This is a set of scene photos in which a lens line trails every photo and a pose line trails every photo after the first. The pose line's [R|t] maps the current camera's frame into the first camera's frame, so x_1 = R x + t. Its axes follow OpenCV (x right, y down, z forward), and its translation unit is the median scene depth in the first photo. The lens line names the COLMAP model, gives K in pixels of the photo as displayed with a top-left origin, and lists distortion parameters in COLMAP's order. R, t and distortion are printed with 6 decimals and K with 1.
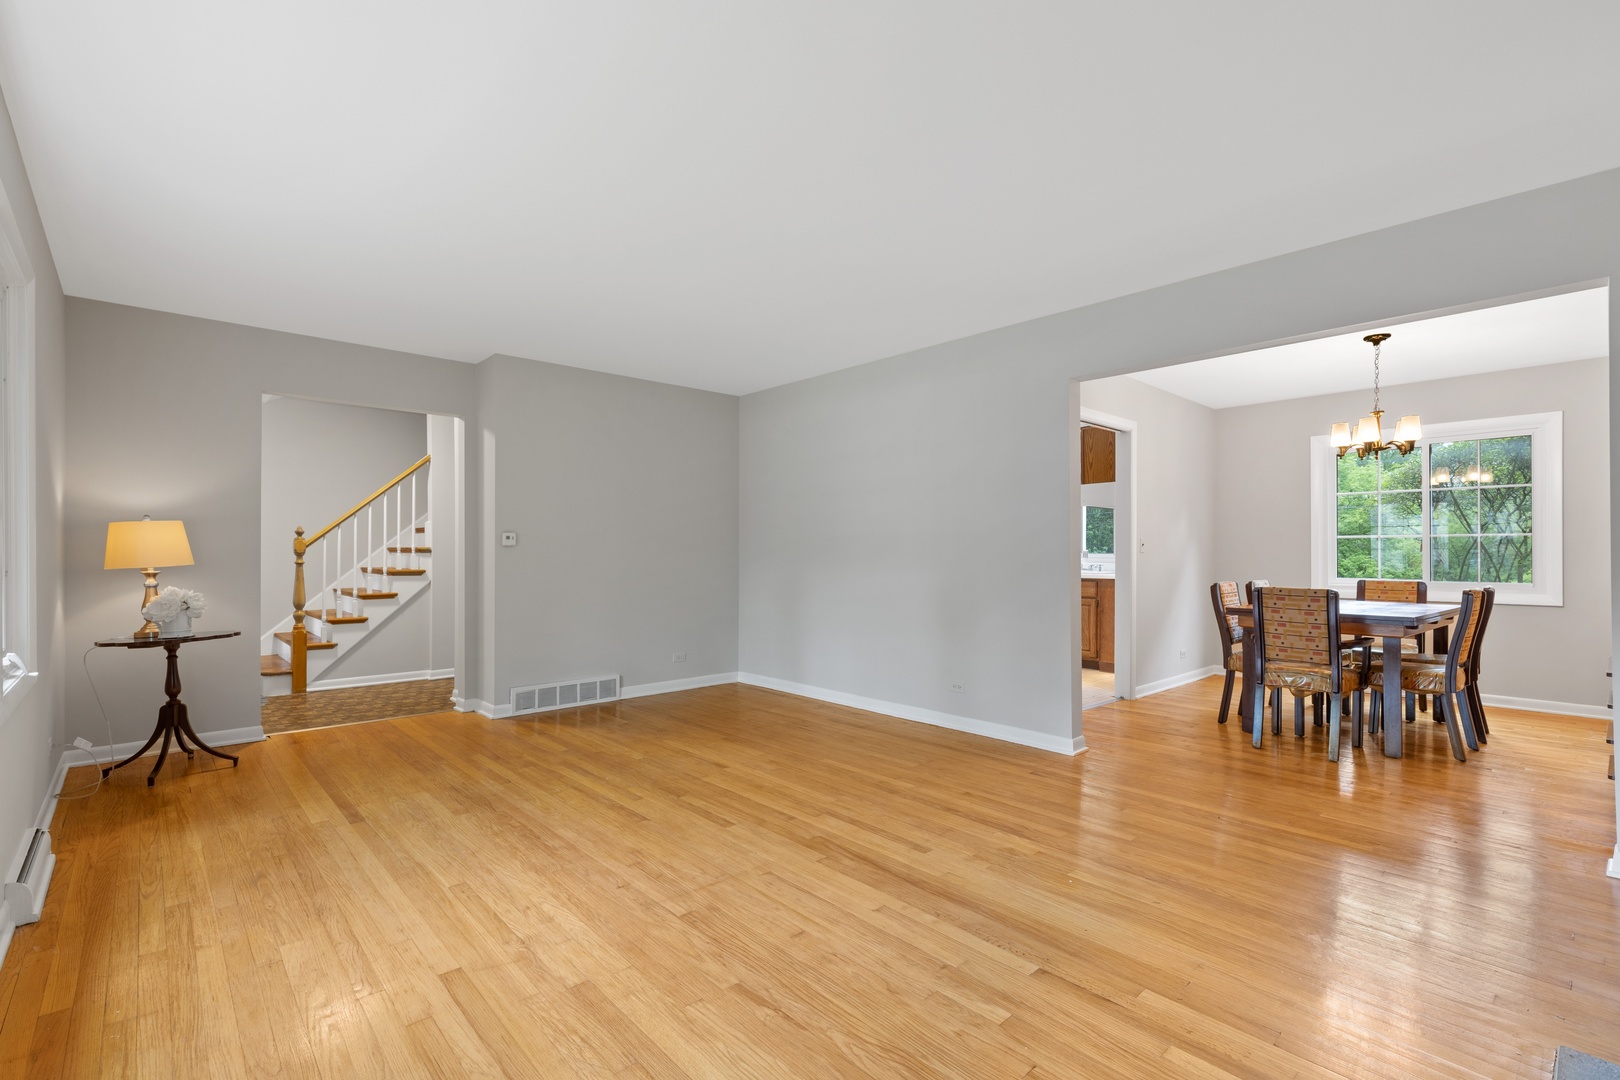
lens RADIAL K [[728.0, 0, 815.1], [0, 728.0, 544.1], [0, 0, 1]] dist [0.002808, 0.000150]
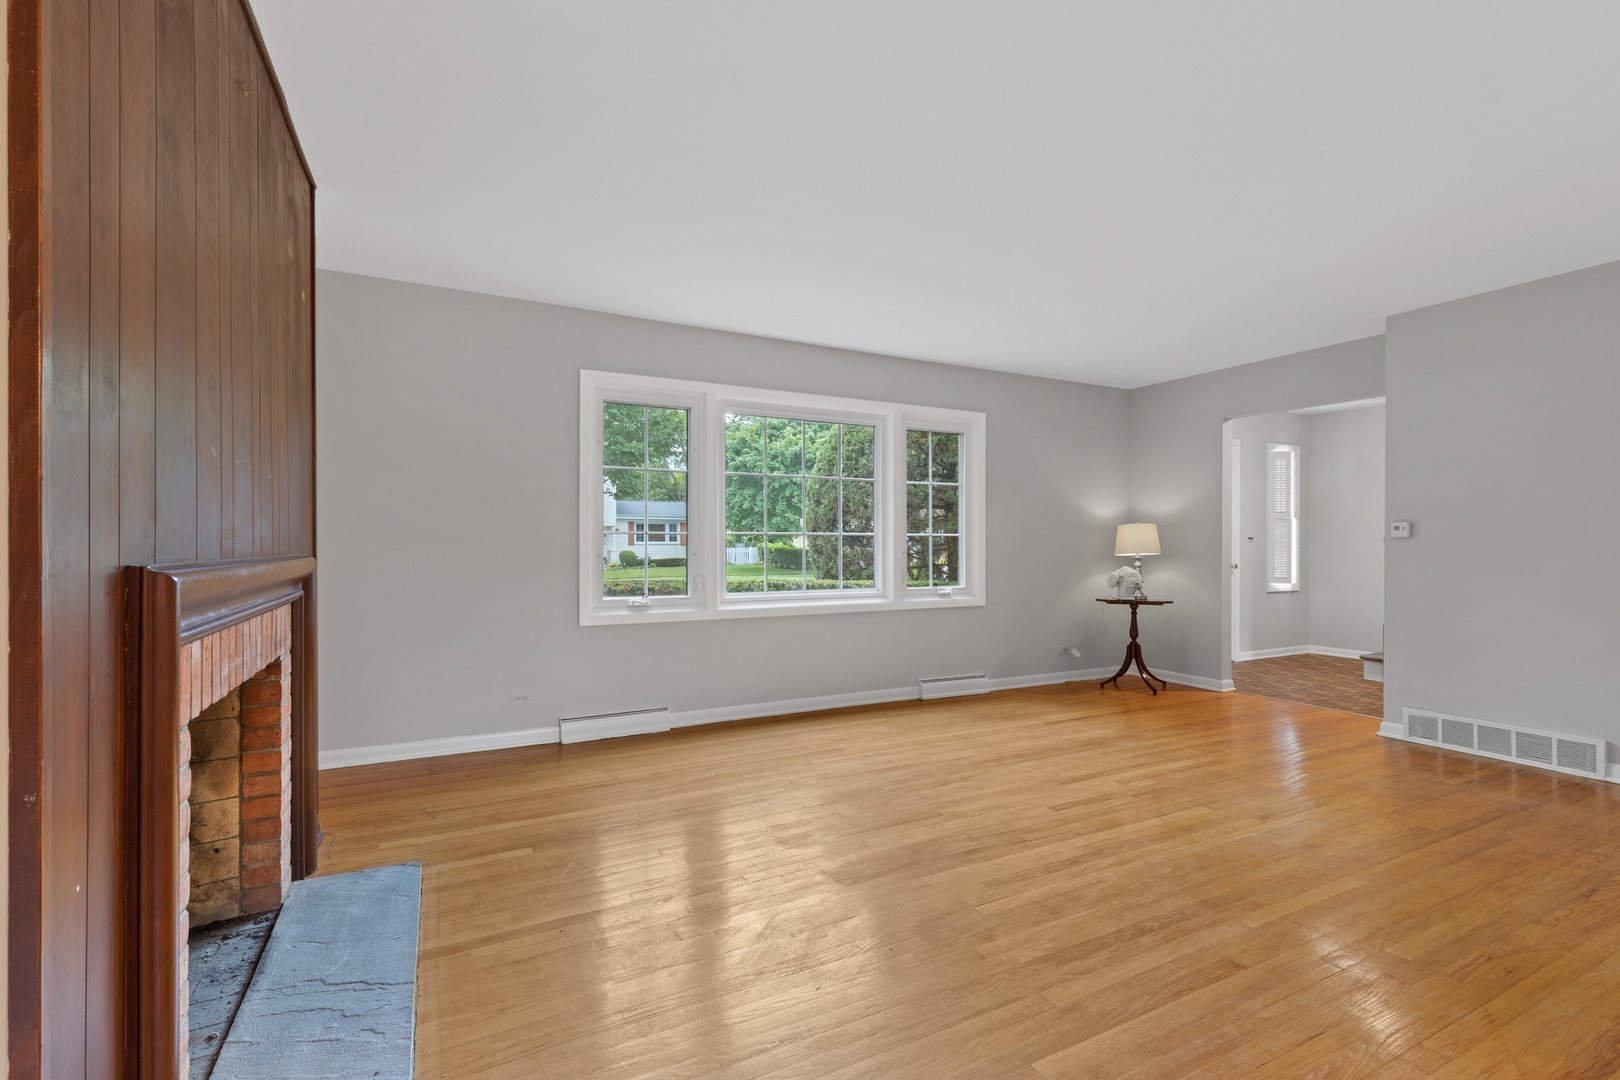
lens RADIAL K [[728.0, 0, 815.1], [0, 728.0, 544.1], [0, 0, 1]] dist [0.002808, 0.000150]
pose [[-0.258124, -0.000183, -0.966112, 0.819661], [0.007802, 0.999967, -0.002274, 0.009335], [0.966080, -0.008124, -0.258114, 0.803394]]
